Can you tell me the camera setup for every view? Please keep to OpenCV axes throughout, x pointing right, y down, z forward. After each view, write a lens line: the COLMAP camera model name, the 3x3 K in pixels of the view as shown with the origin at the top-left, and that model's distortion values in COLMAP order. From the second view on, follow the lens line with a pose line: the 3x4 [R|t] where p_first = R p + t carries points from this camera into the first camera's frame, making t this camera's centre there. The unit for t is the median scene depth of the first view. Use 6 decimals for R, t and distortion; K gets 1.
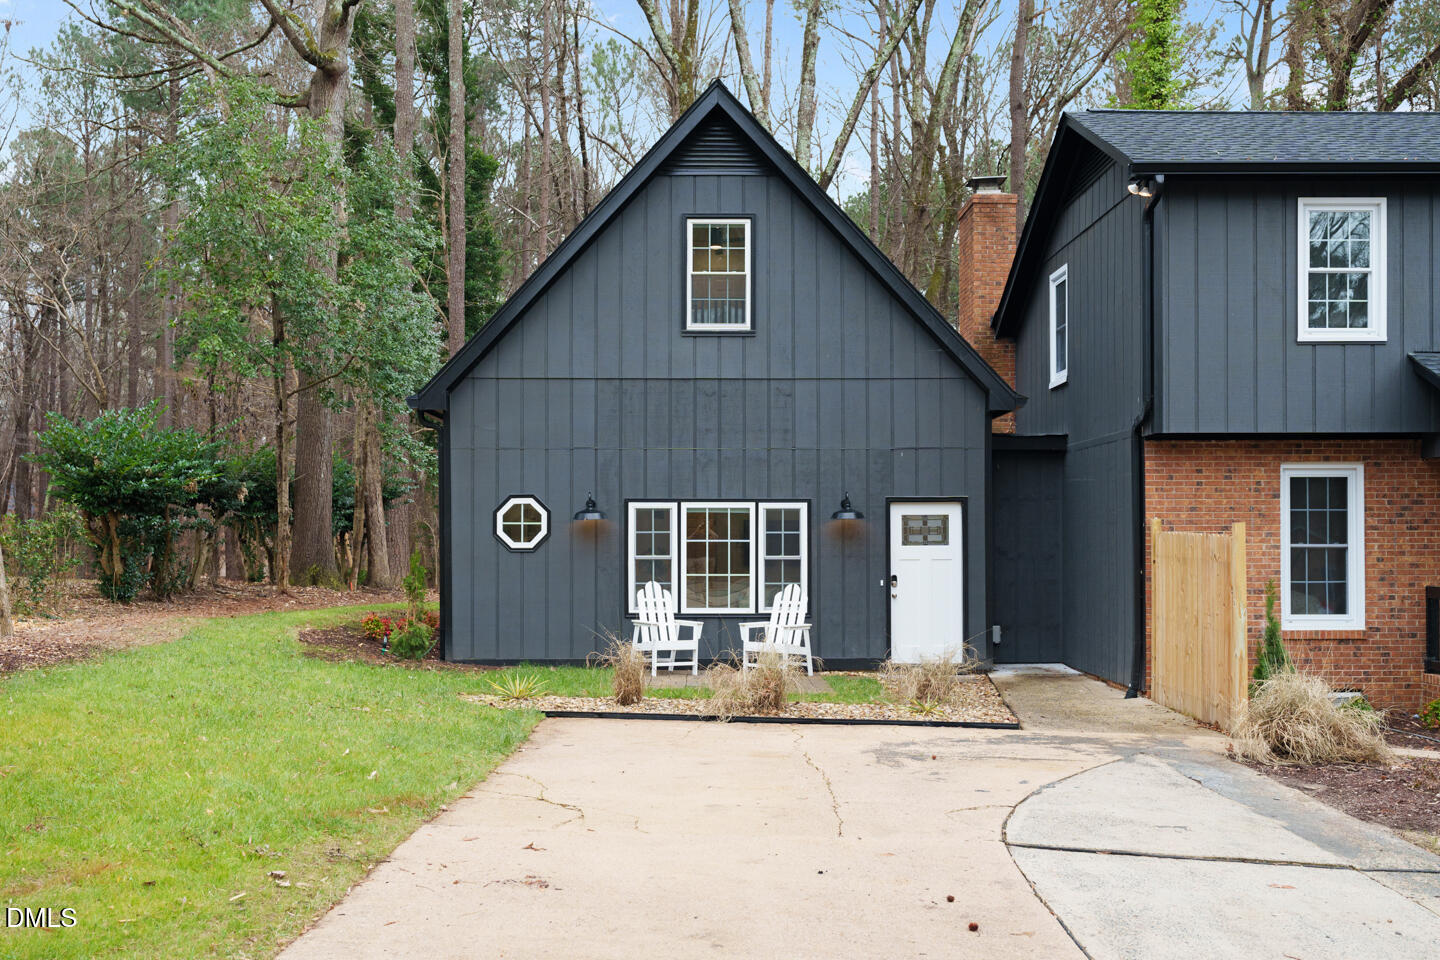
lens RADIAL K [[1387.3, 0, 722.2], [0, 1387.3, 493.8], [0, 0, 1]] dist [-0.016753, 0.000000]
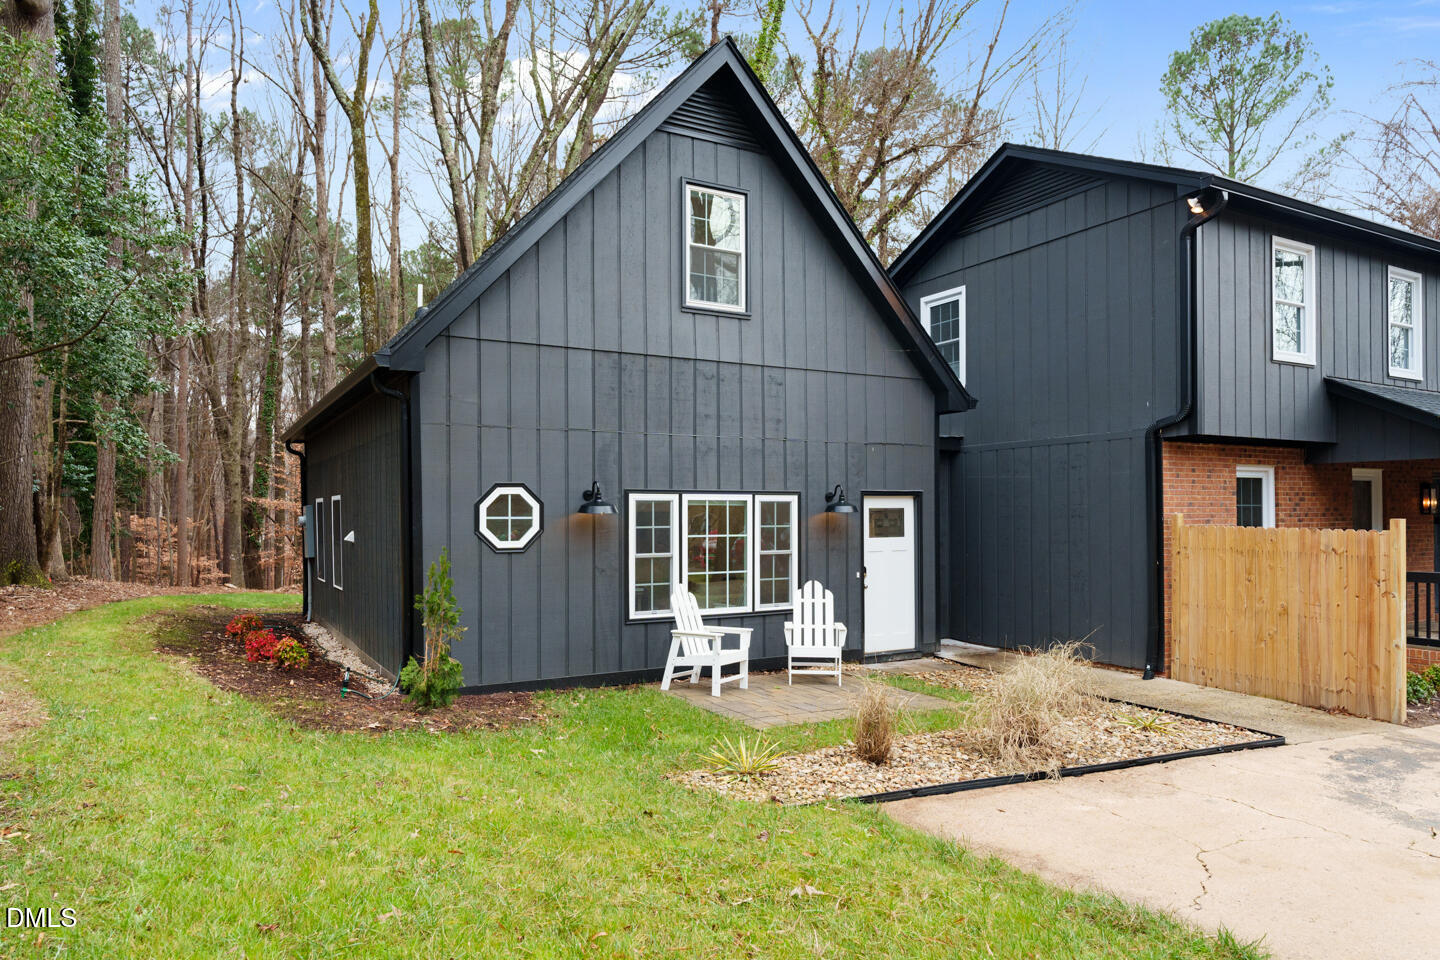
lens RADIAL K [[909.1, 0, 726.4], [0, 909.1, 495.2], [0, 0, 1]] dist [-0.008270, 0.003760]
pose [[0.876552, 0.008121, 0.481239, -0.290205], [-0.011223, 0.999931, 0.003569, 0.004526], [-0.481177, -0.008530, 0.876582, 0.464739]]
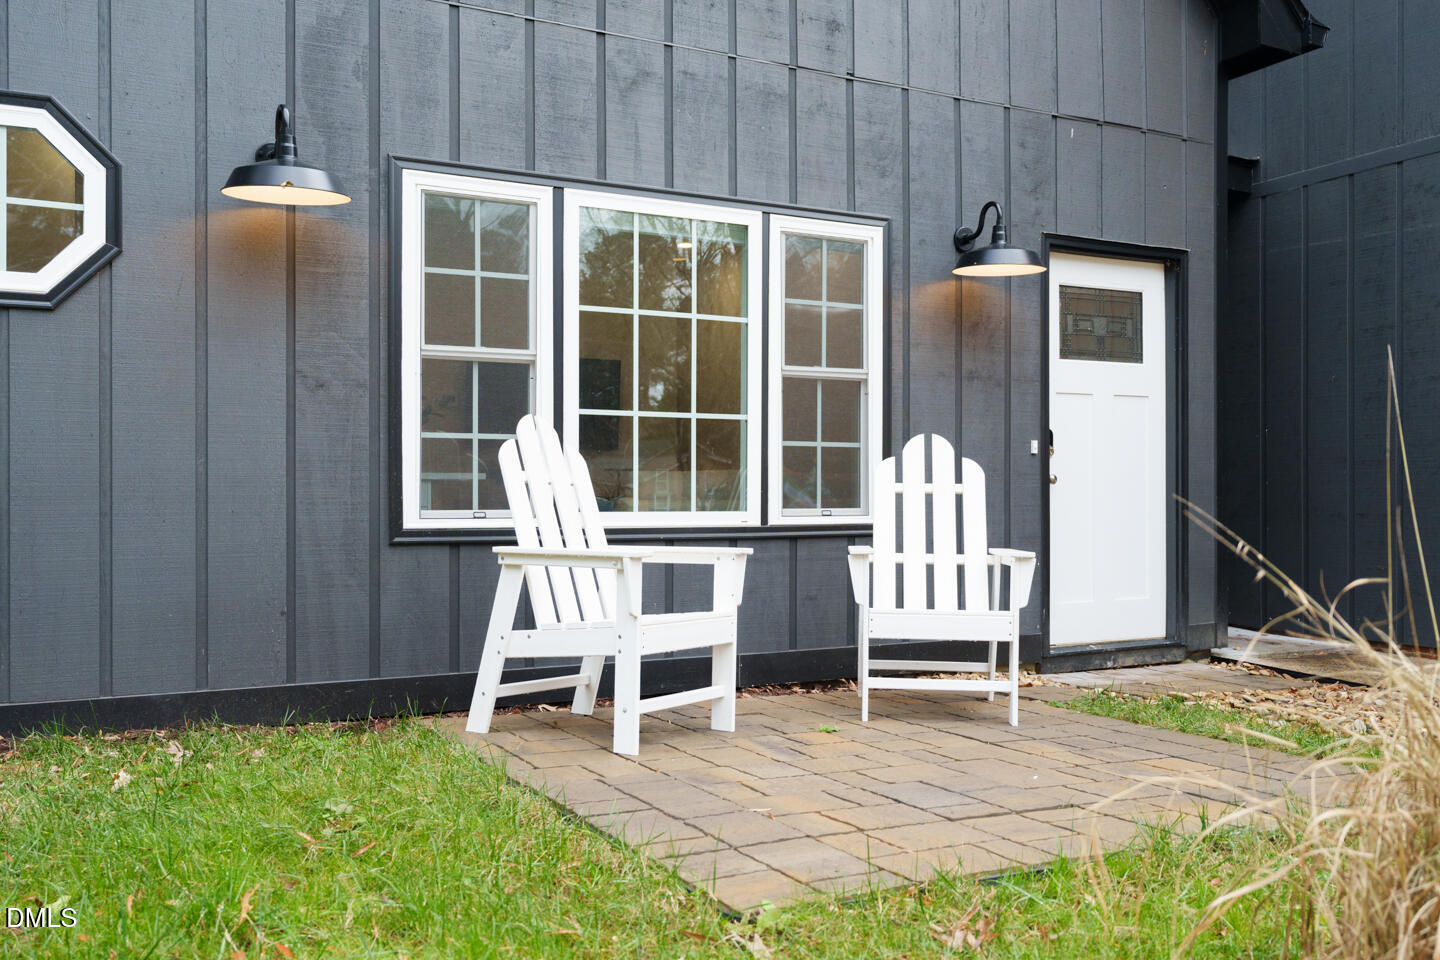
lens RADIAL K [[1280.4, 0, 723.9], [0, 1280.4, 478.3], [0, 0, 1]] dist [0.001235, 0.003782]
pose [[0.889463, 0.005605, 0.456973, -0.132821], [-0.014700, 0.999758, 0.016351, 0.068656], [-0.456771, -0.021261, 0.889330, 0.714249]]
